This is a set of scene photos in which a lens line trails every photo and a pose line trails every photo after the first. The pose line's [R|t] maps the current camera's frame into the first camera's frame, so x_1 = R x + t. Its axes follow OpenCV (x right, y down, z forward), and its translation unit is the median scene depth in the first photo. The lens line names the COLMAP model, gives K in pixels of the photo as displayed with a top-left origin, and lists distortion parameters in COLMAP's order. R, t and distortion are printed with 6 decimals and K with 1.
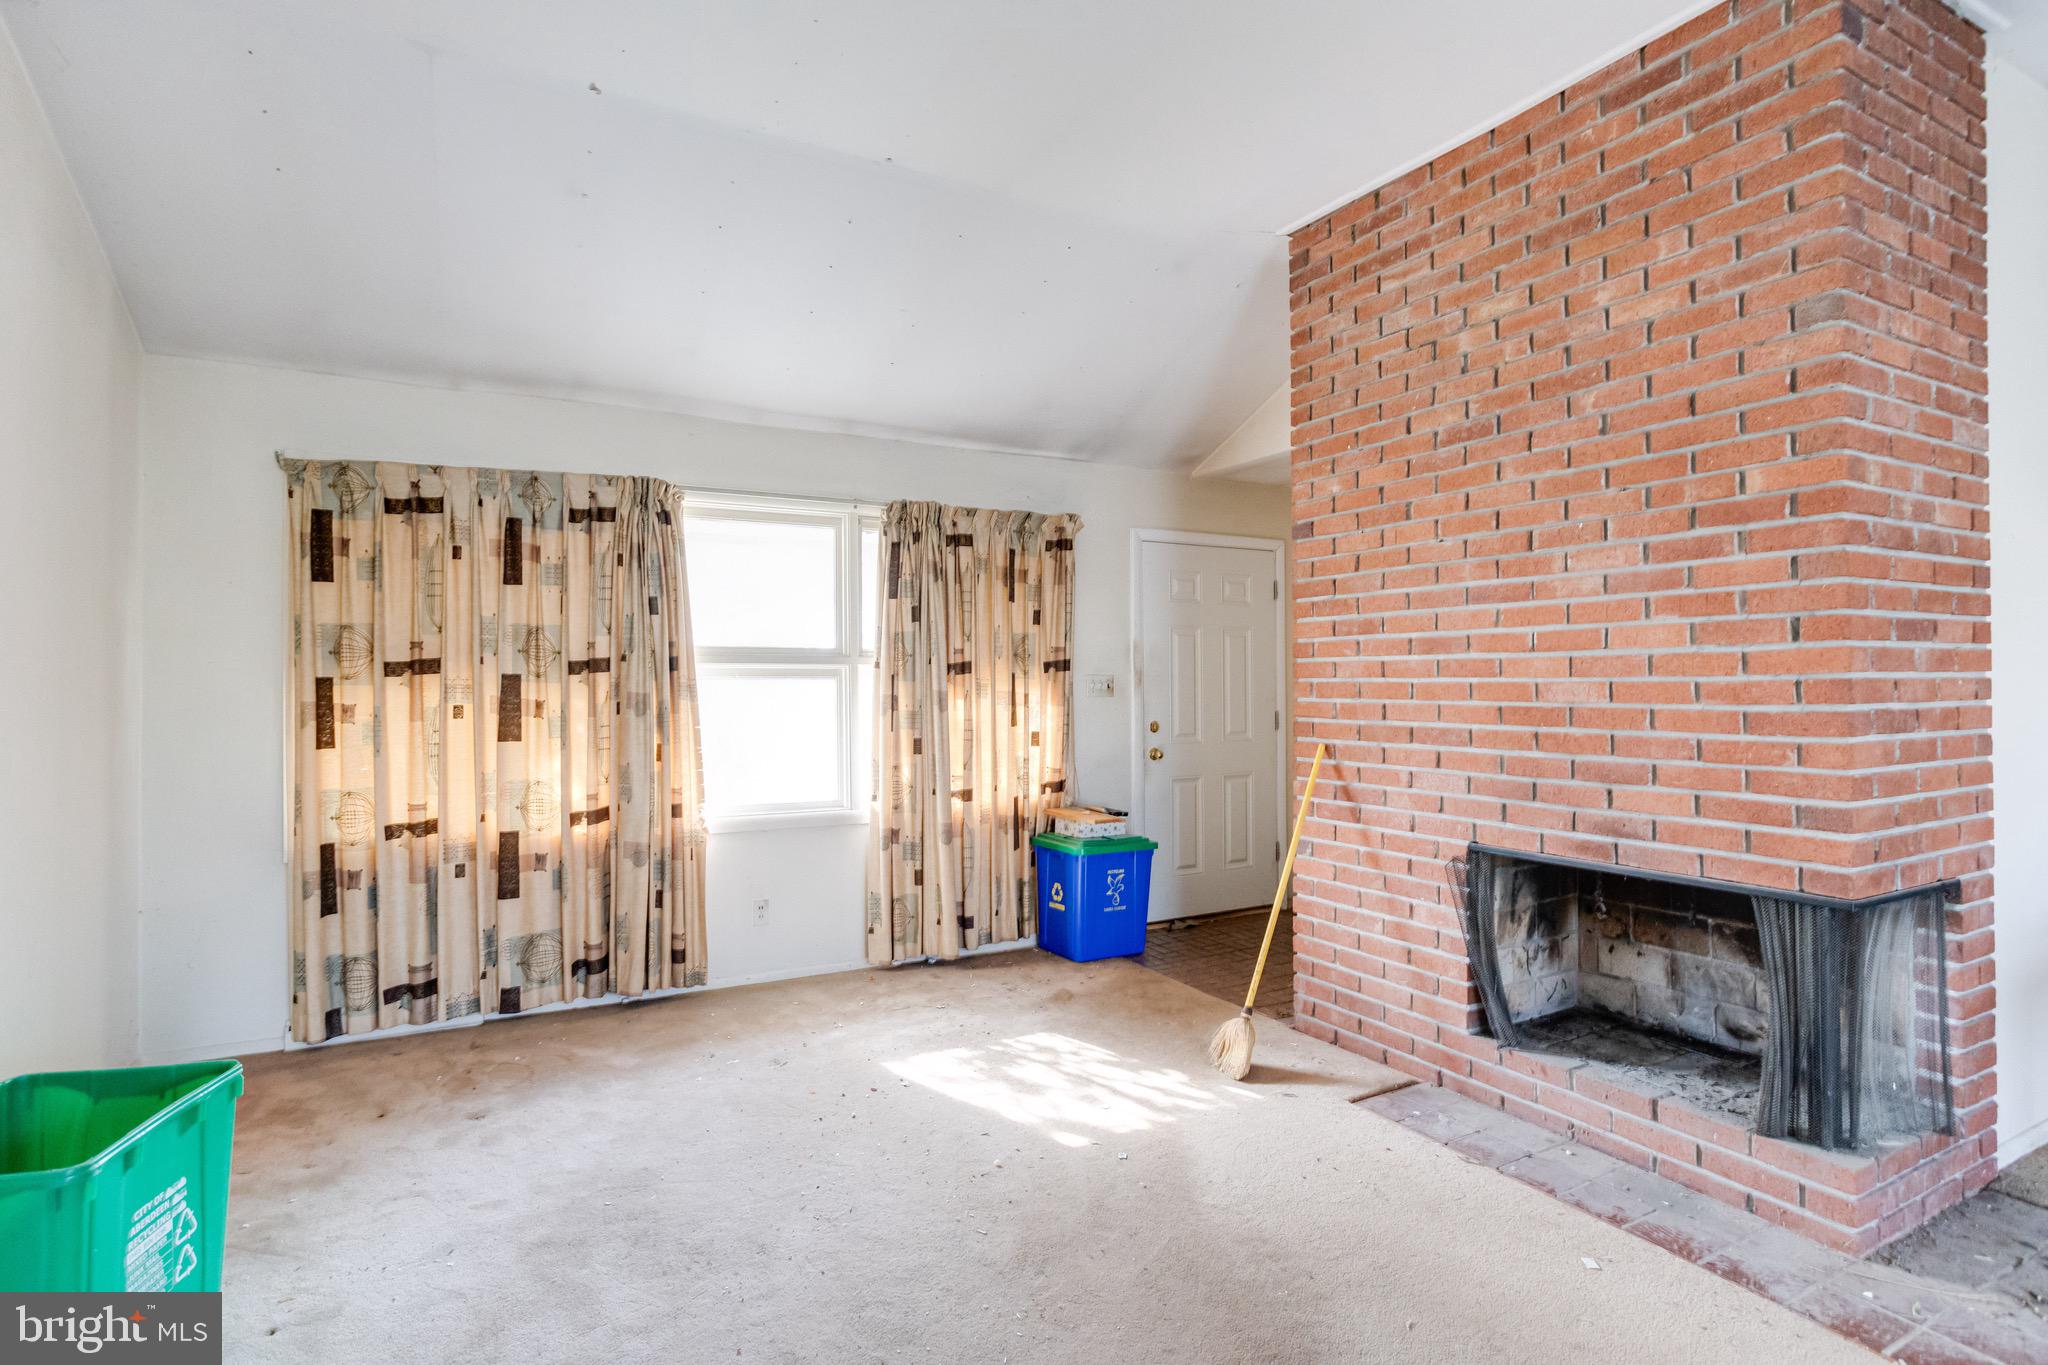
lens RADIAL K [[1004.5, 0, 1005.2], [0, 1004.5, 677.3], [0, 0, 1]] dist [-0.041722, 0.021983]
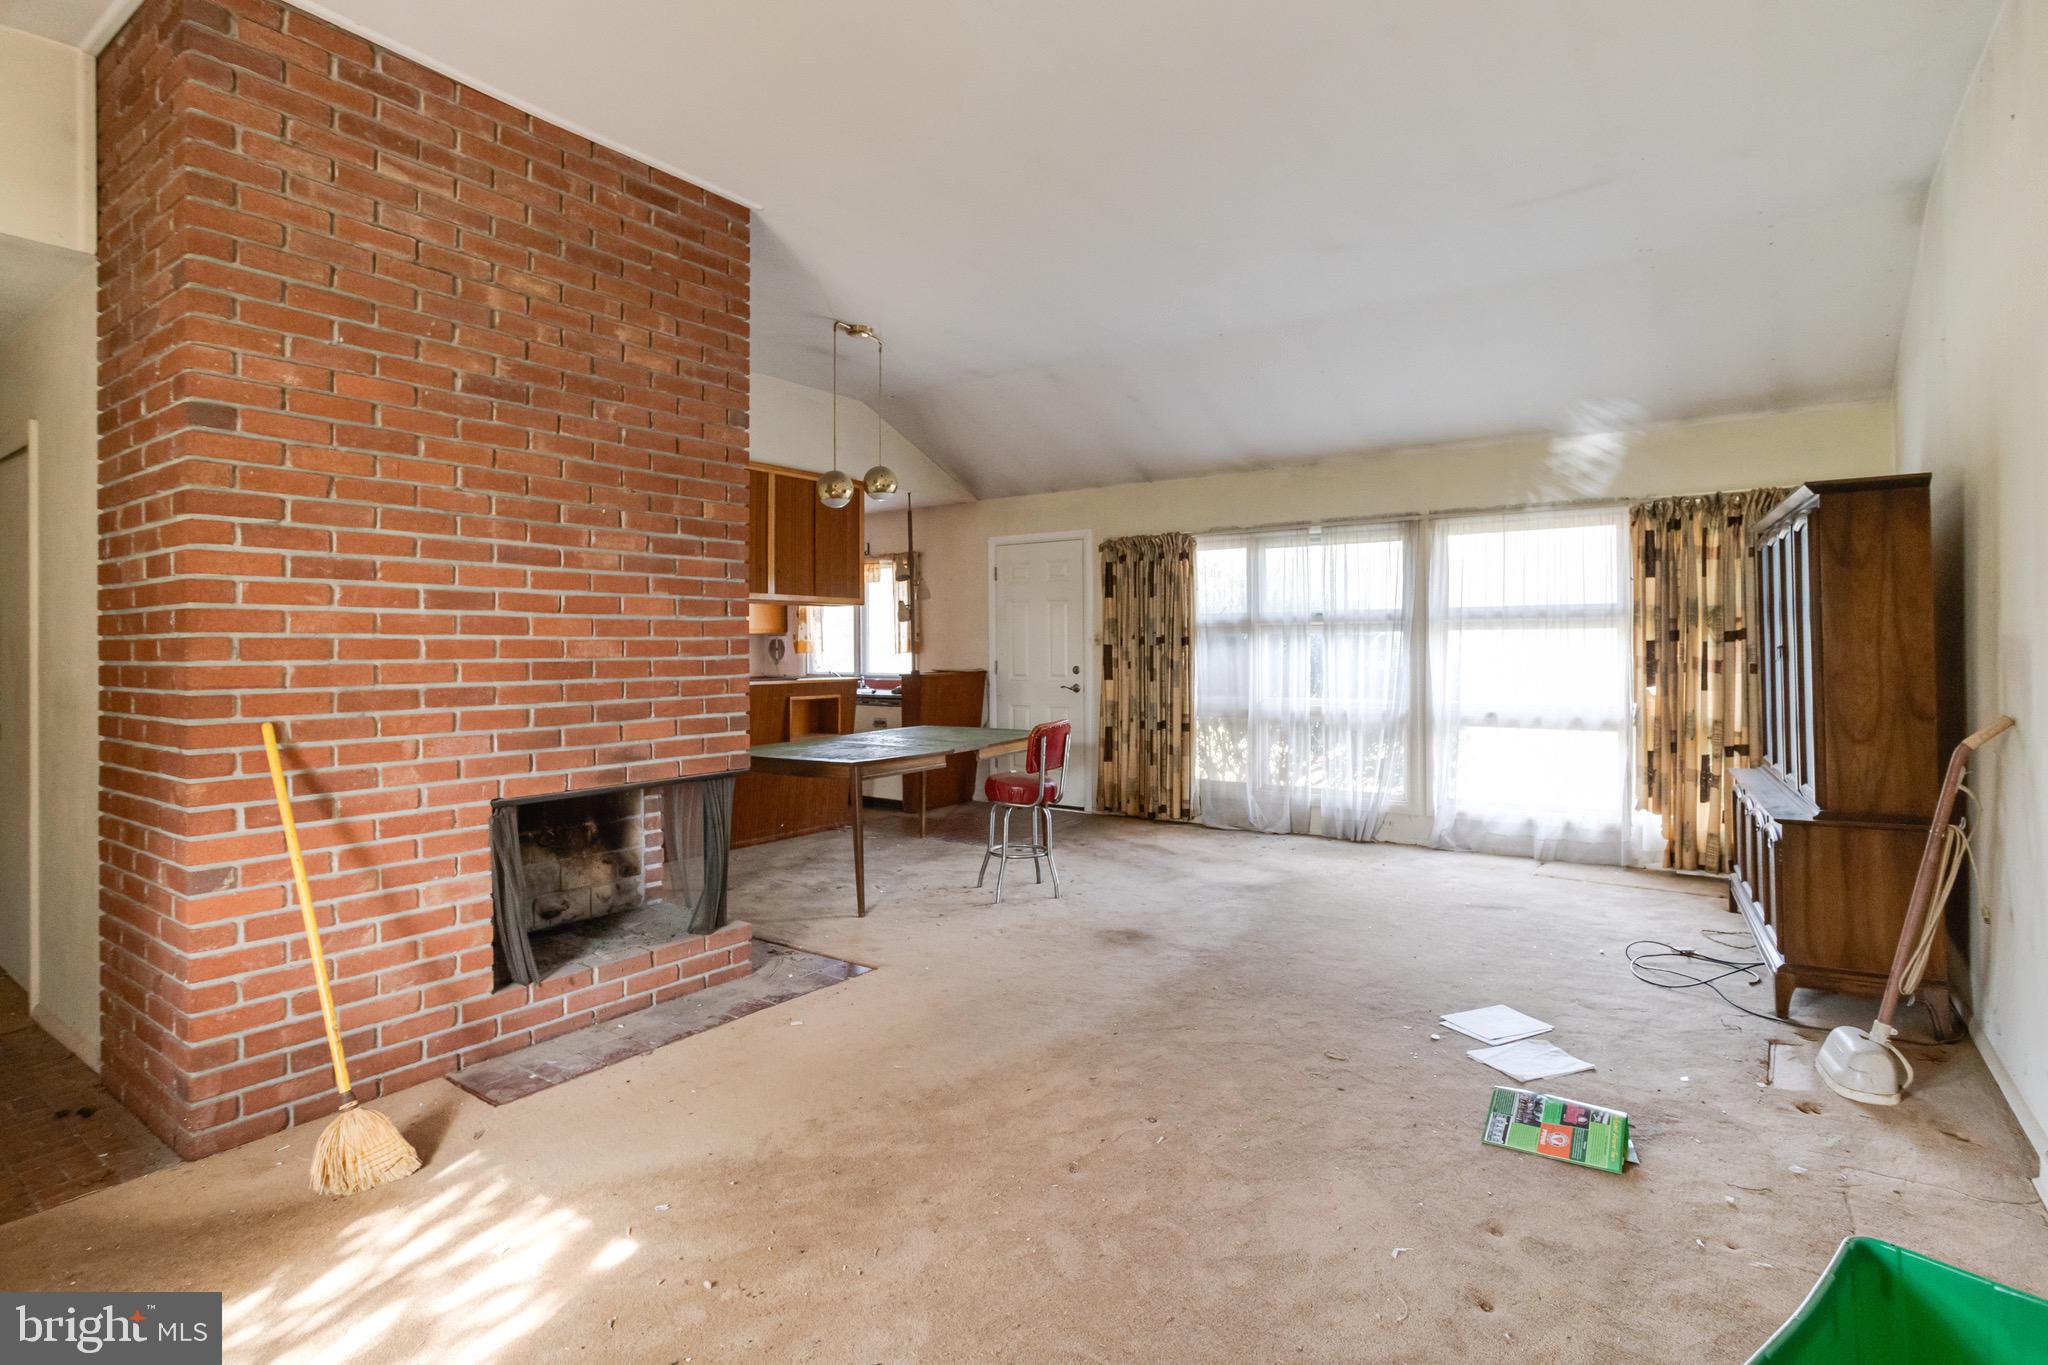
lens RADIAL K [[1004.5, 0, 1031.7], [0, 1004.5, 639.2], [0, 0, 1]] dist [-0.041722, 0.021983]
pose [[-0.440323, 0.011566, 0.897765, -0.567250], [-0.001050, 0.999910, -0.013397, 0.014869], [-0.897839, -0.006842, -0.440271, 0.813136]]
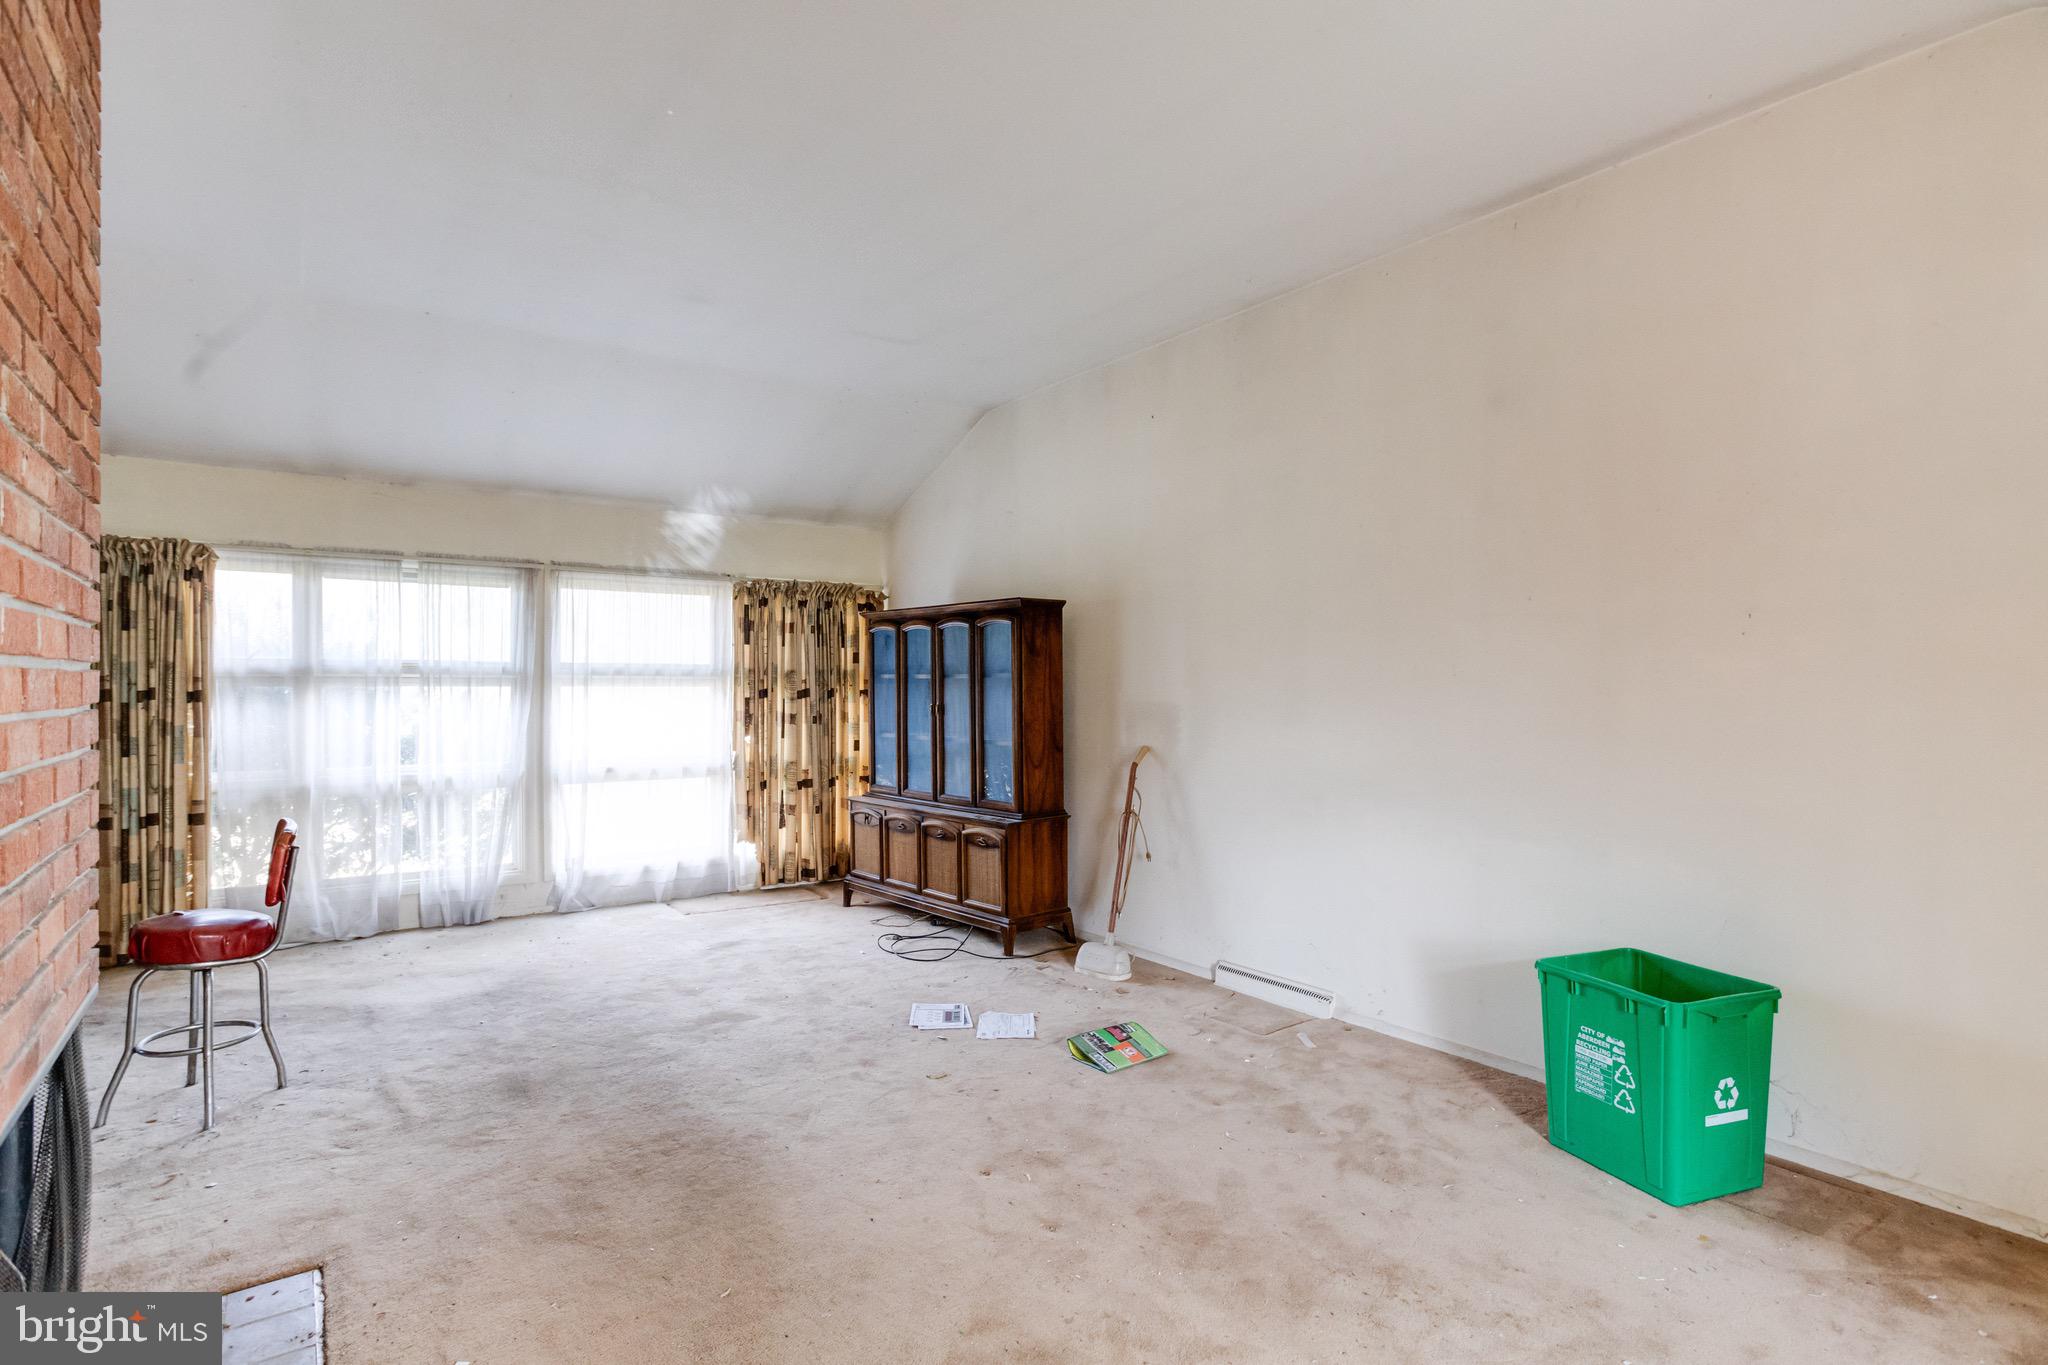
lens RADIAL K [[1004.5, 0, 1022.3], [0, 1004.5, 697.7], [0, 0, 1]] dist [-0.041722, 0.021983]
pose [[-0.991551, 0.002780, -0.129684, 0.121806], [0.002861, 0.999996, -0.000438, -0.002629], [0.129682, -0.000805, -0.991555, 1.161265]]
